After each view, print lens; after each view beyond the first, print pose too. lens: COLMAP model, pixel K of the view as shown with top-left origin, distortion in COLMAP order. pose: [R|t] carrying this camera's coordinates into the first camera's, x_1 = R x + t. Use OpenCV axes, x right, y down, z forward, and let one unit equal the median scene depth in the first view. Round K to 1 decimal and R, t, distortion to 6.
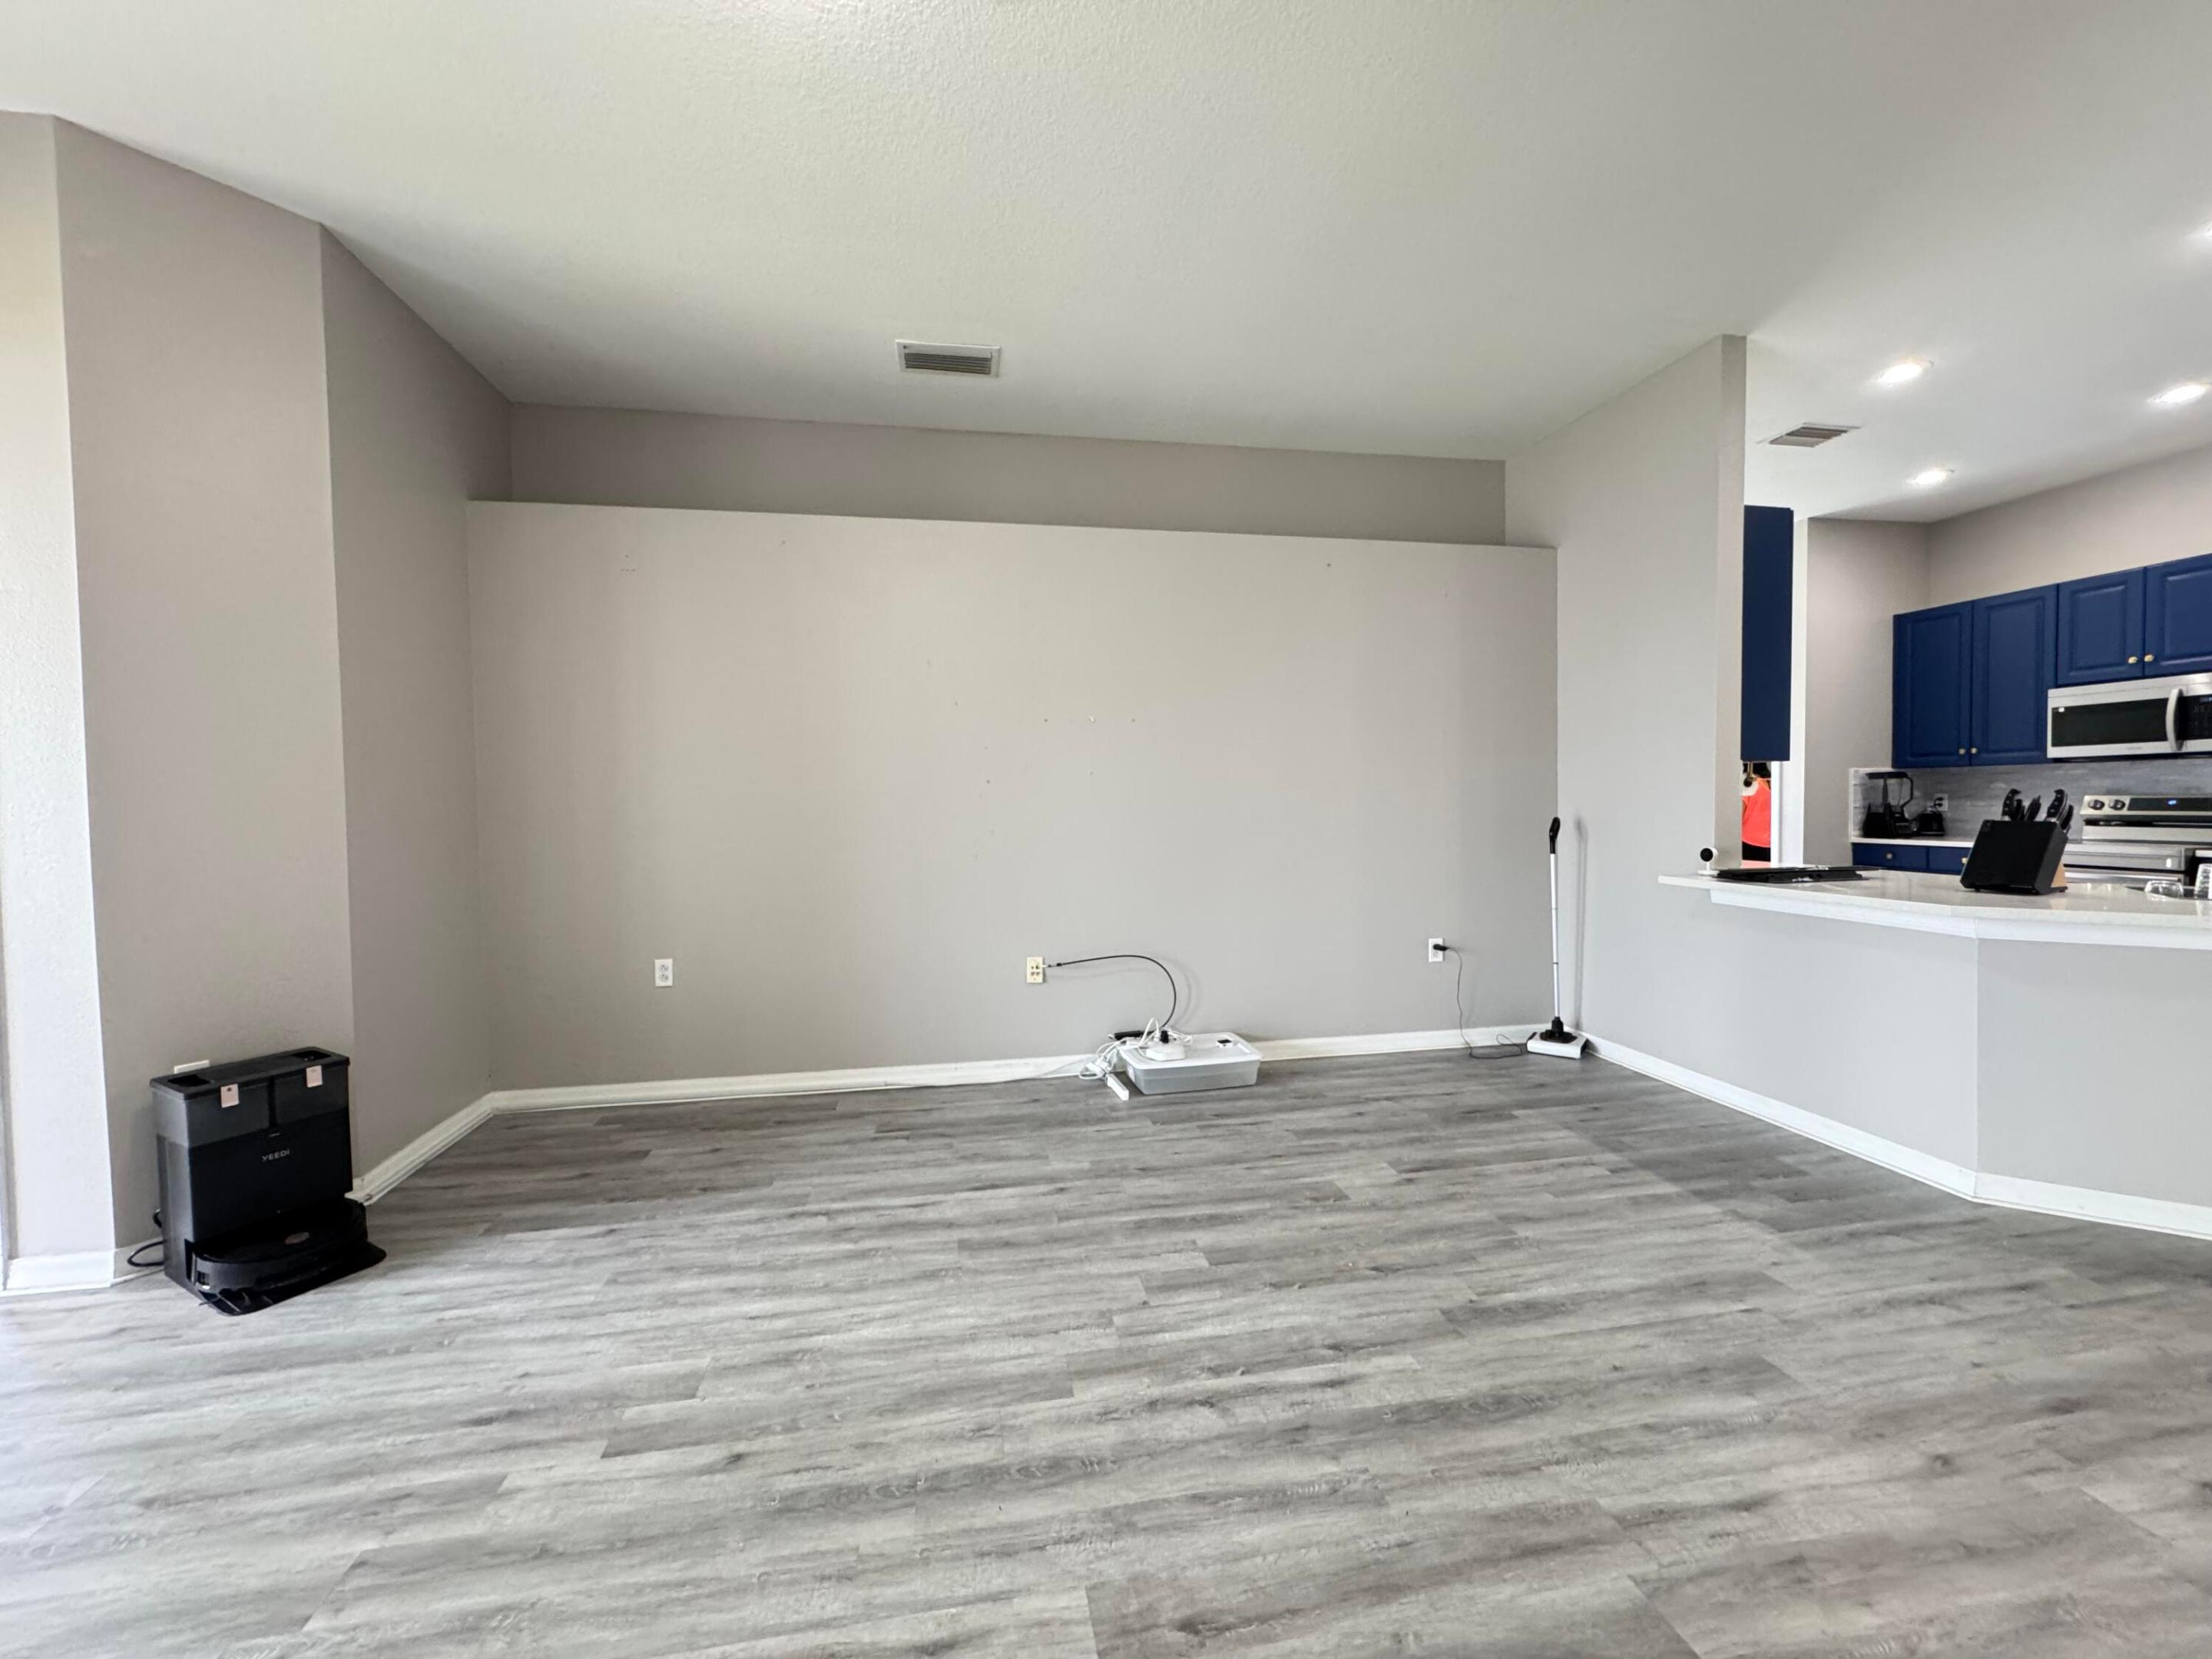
lens RADIAL K [[886.5, 0, 1103.8], [0, 886.5, 826.3], [0, 0, 1]] dist [-0.004015, 0.001057]
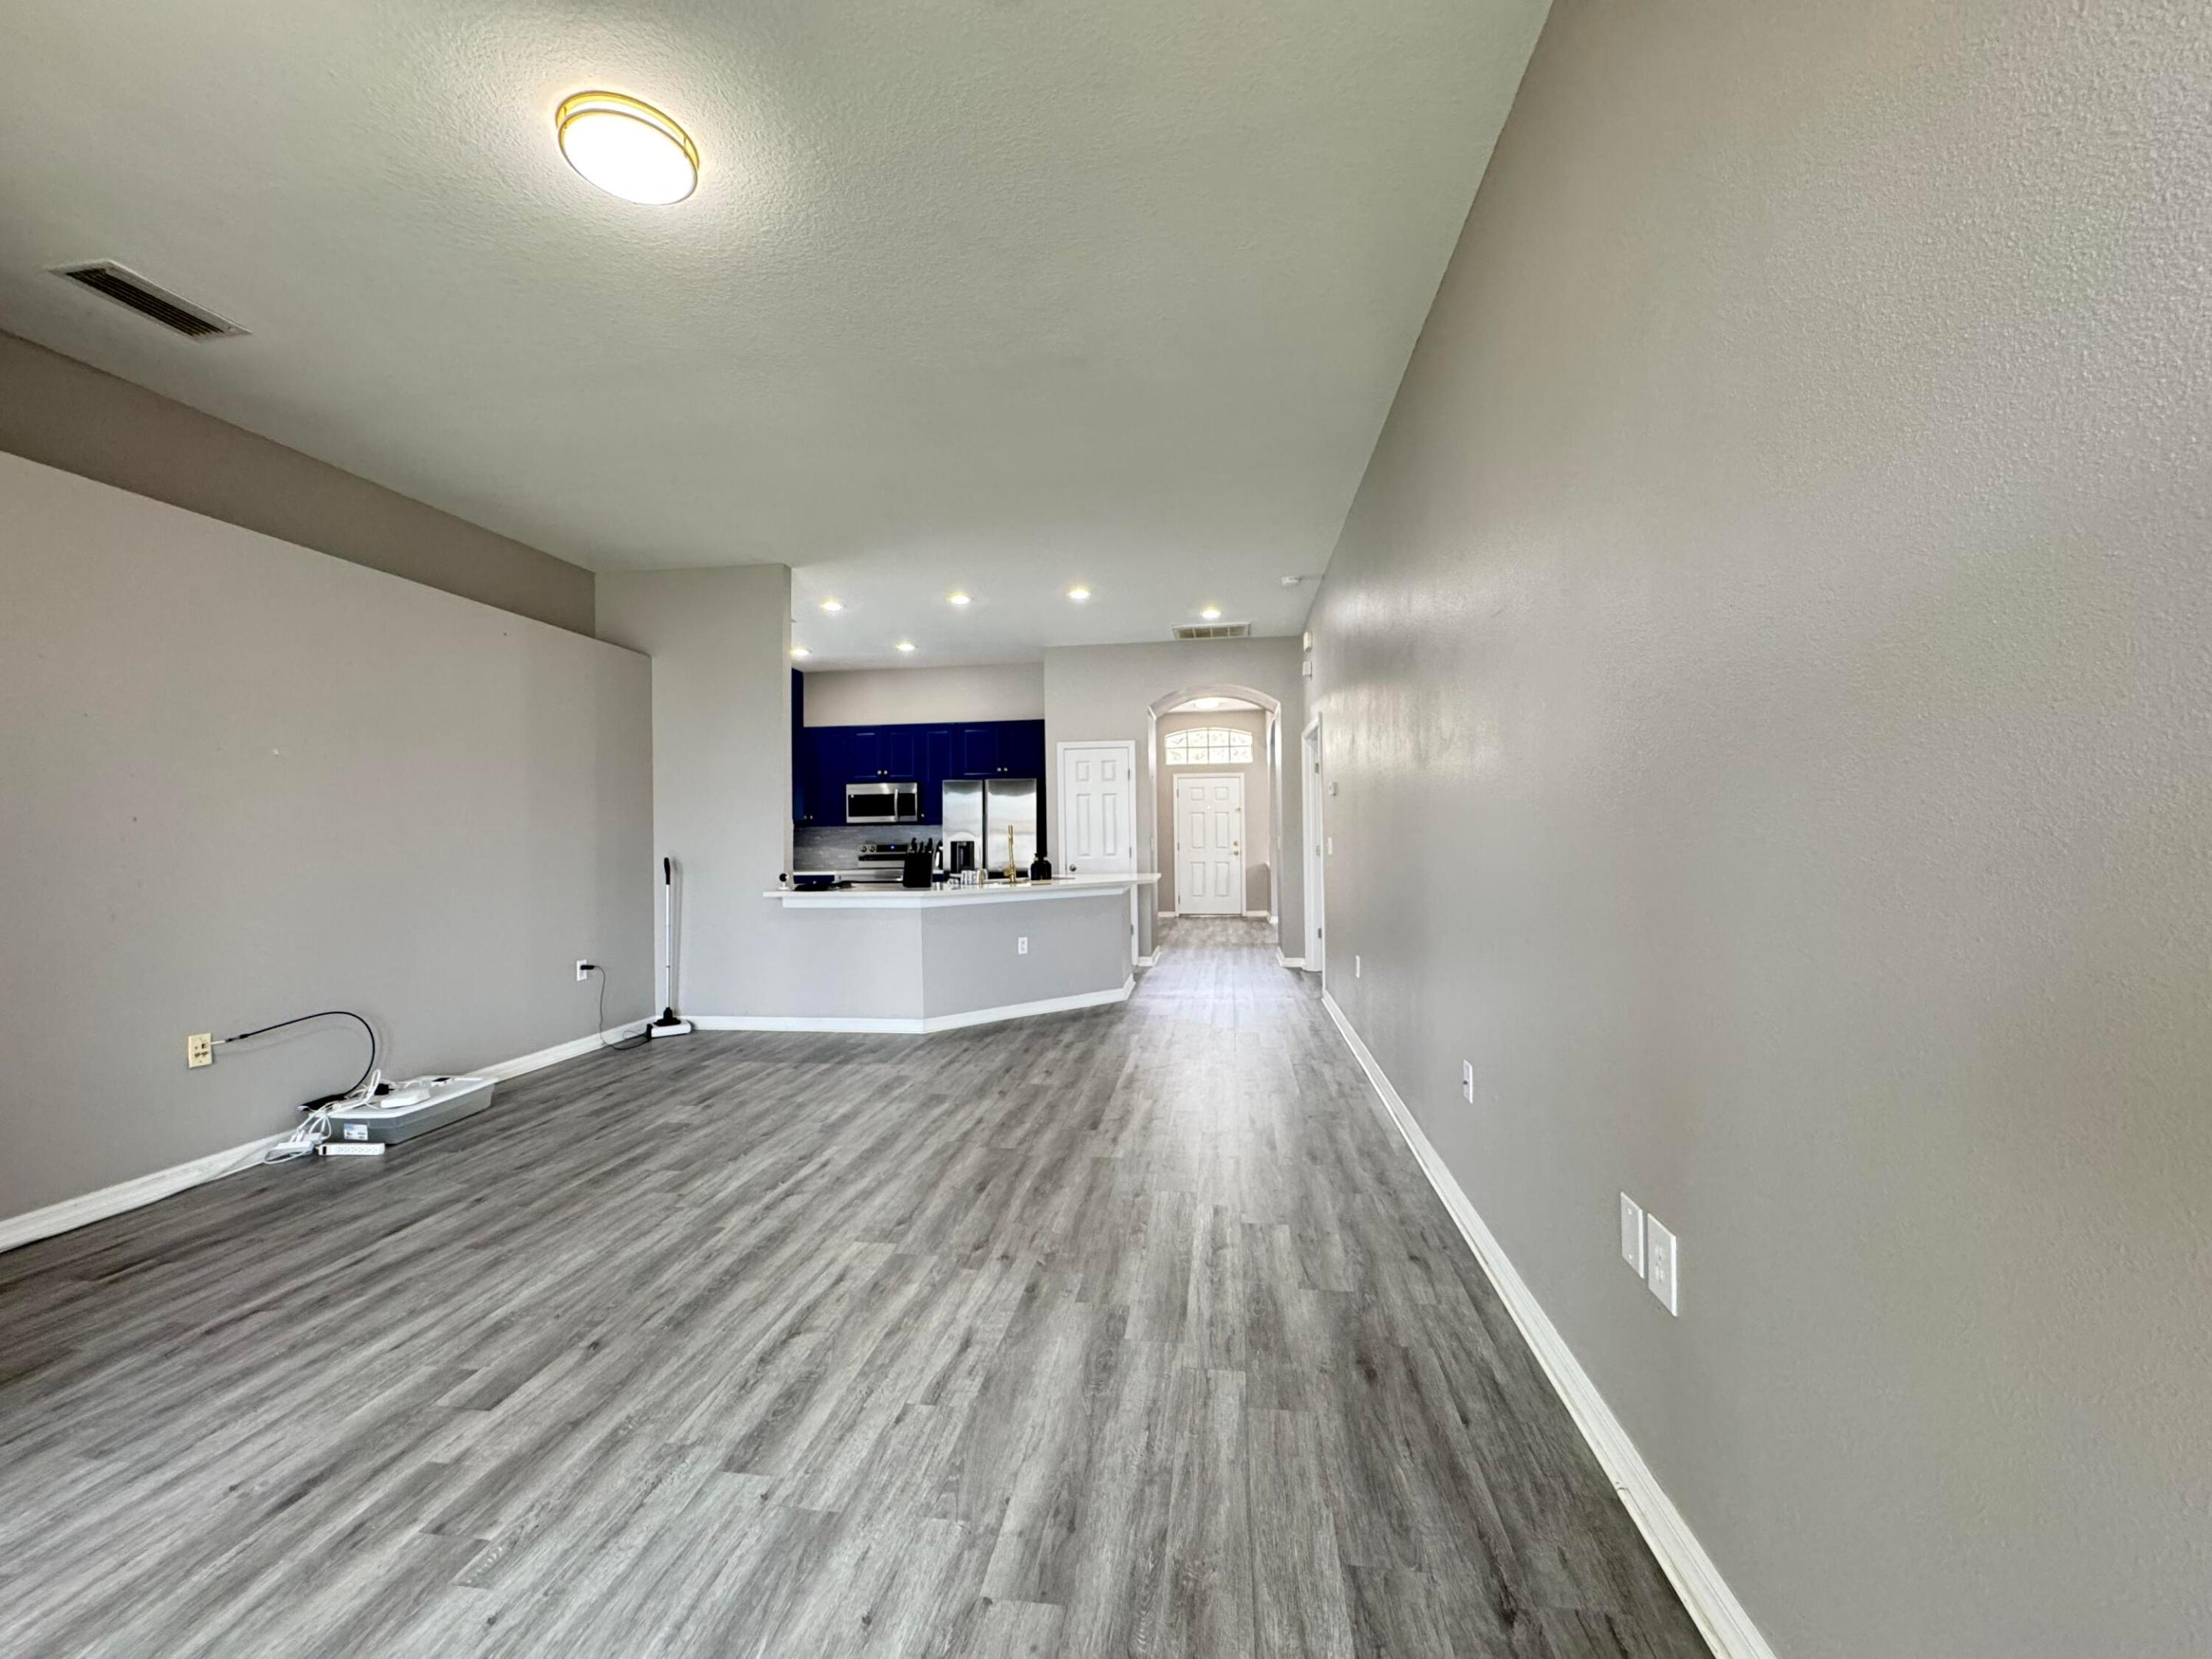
lens RADIAL K [[886.5, 0, 1103.8], [0, 886.5, 826.3], [0, 0, 1]] dist [-0.004015, 0.001057]
pose [[0.313050, 0.021695, 0.949489, -0.881953], [0.036579, 0.998722, -0.034880, 0.021184], [-0.949032, 0.045651, 0.311856, -0.084573]]
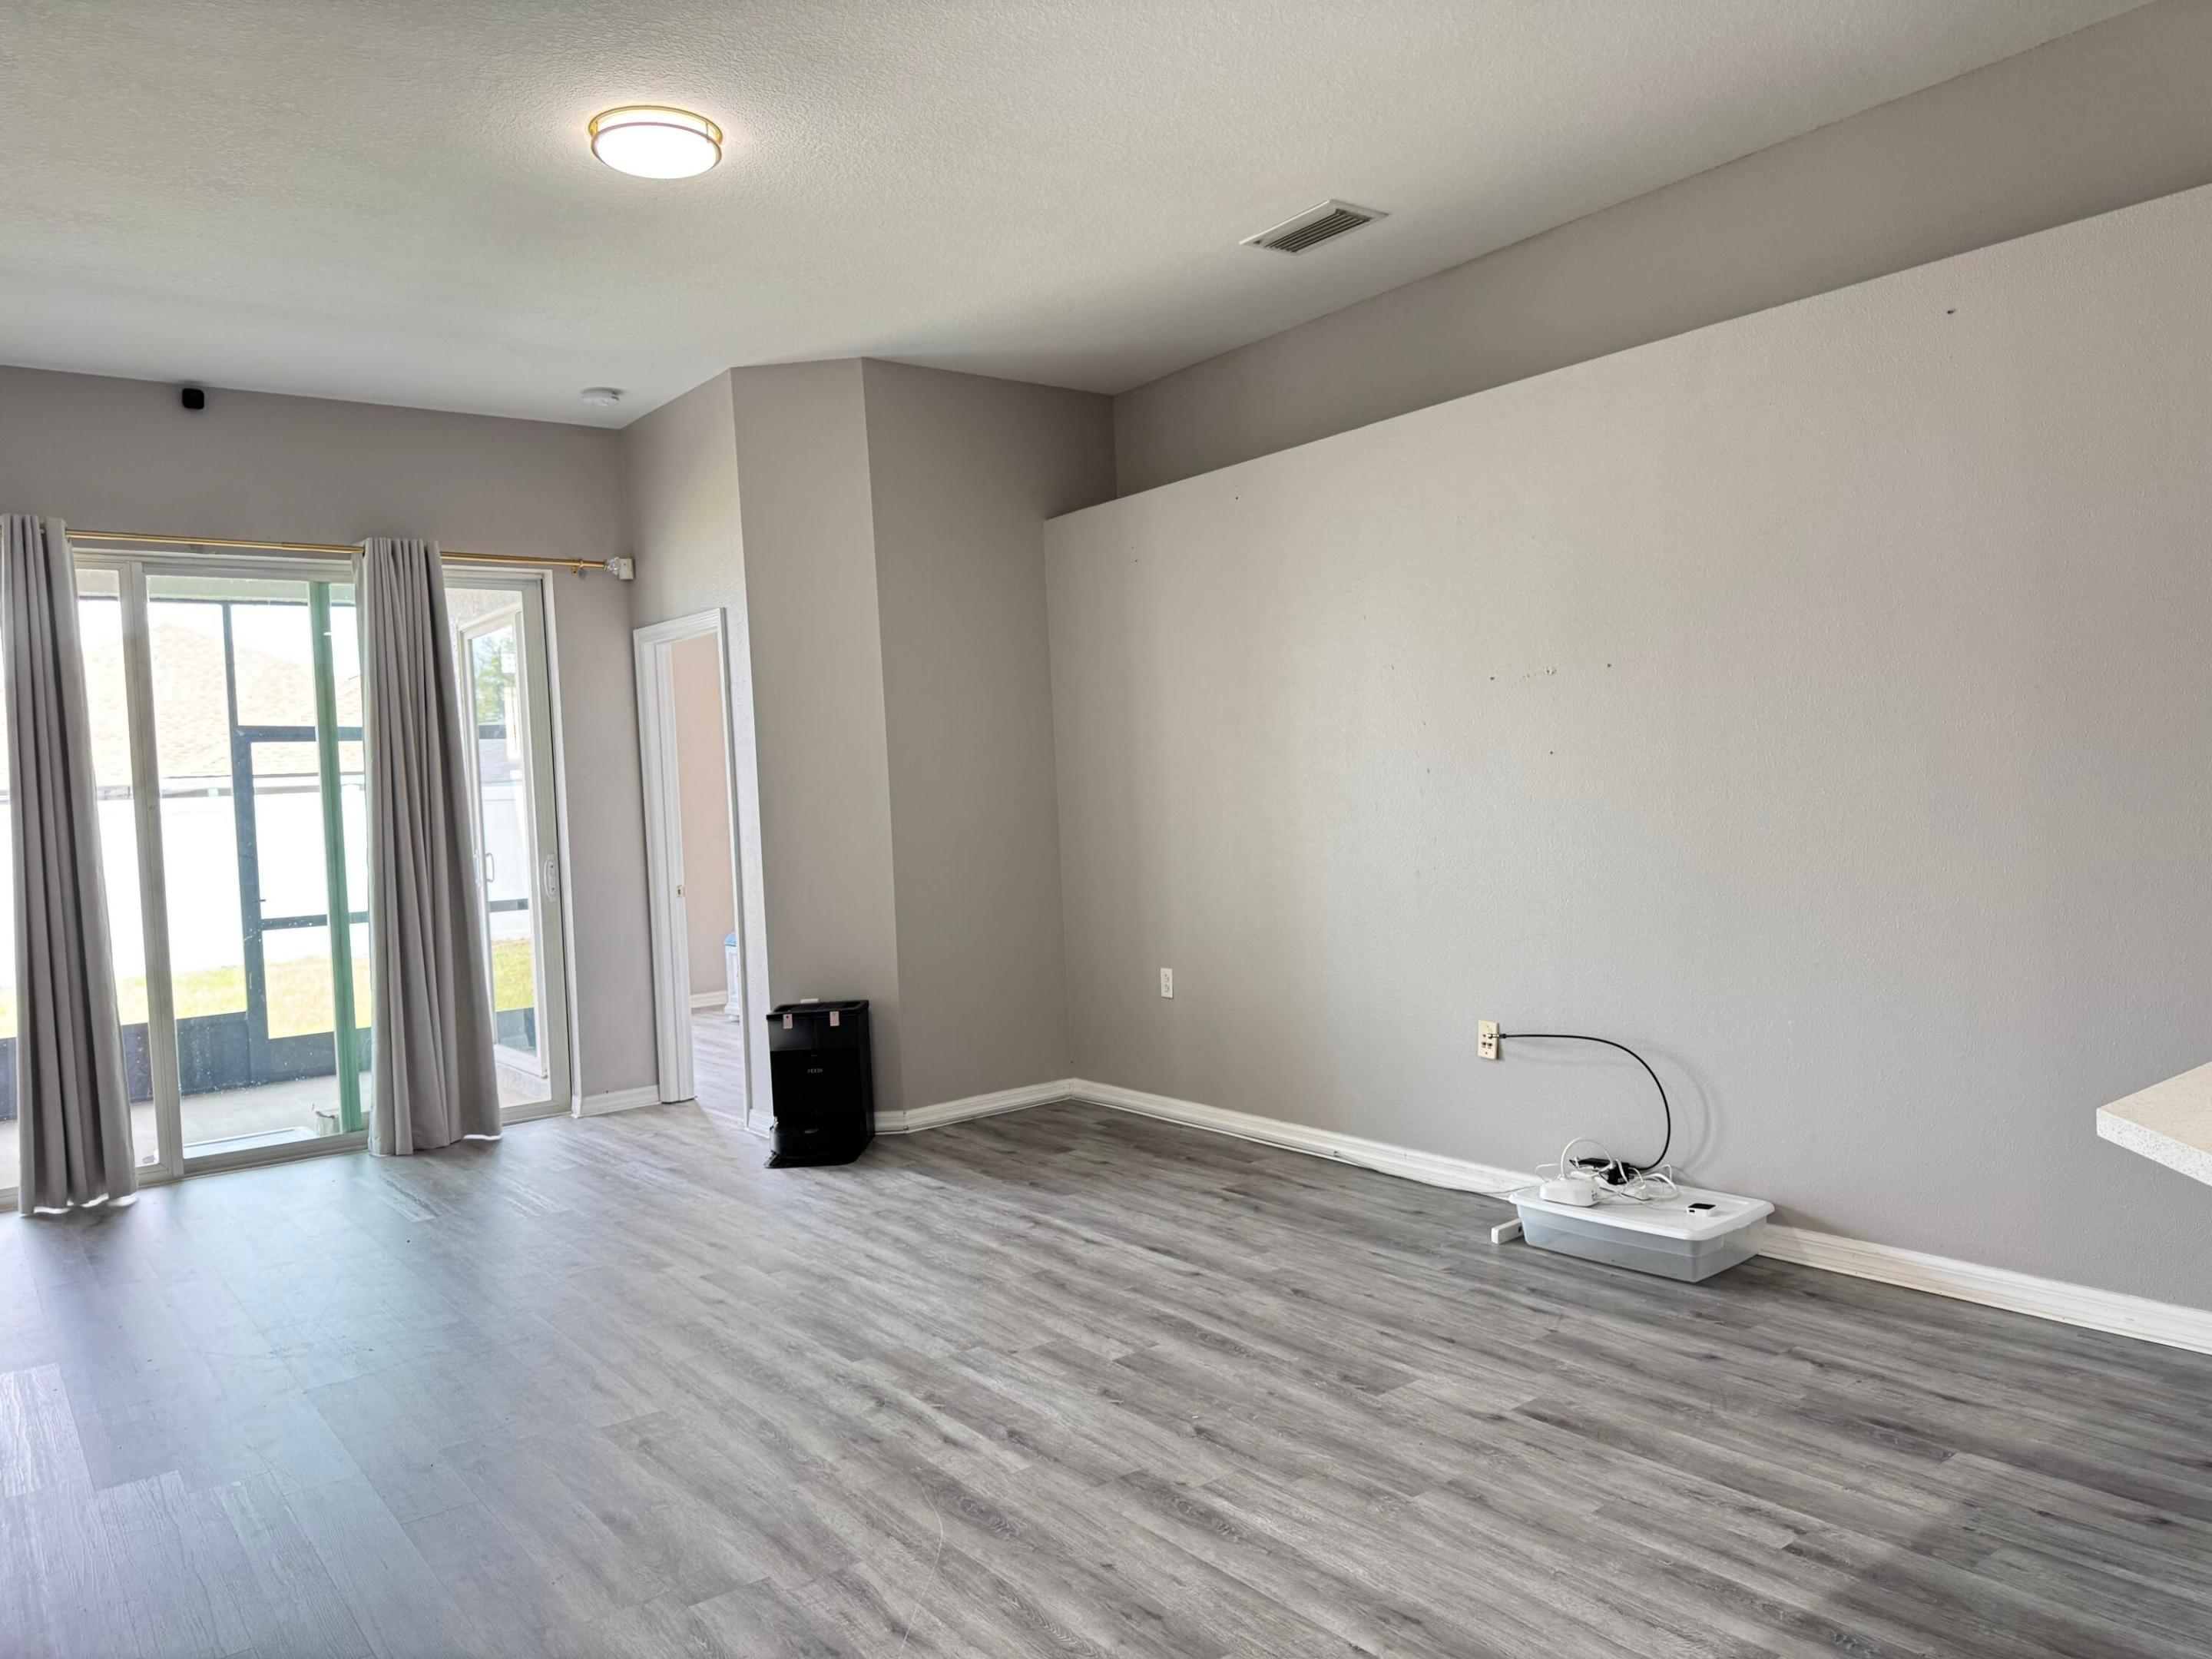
lens RADIAL K [[1555.9, 0, 1106.0], [0, 1555.9, 829.5], [0, 0, 1]] dist [0.103723, -0.172901]
pose [[0.457284, 0.018594, -0.889126, 1.290862], [0.014518, 0.999492, 0.028369, -0.060854], [0.889202, -0.025881, 0.456782, 0.262747]]
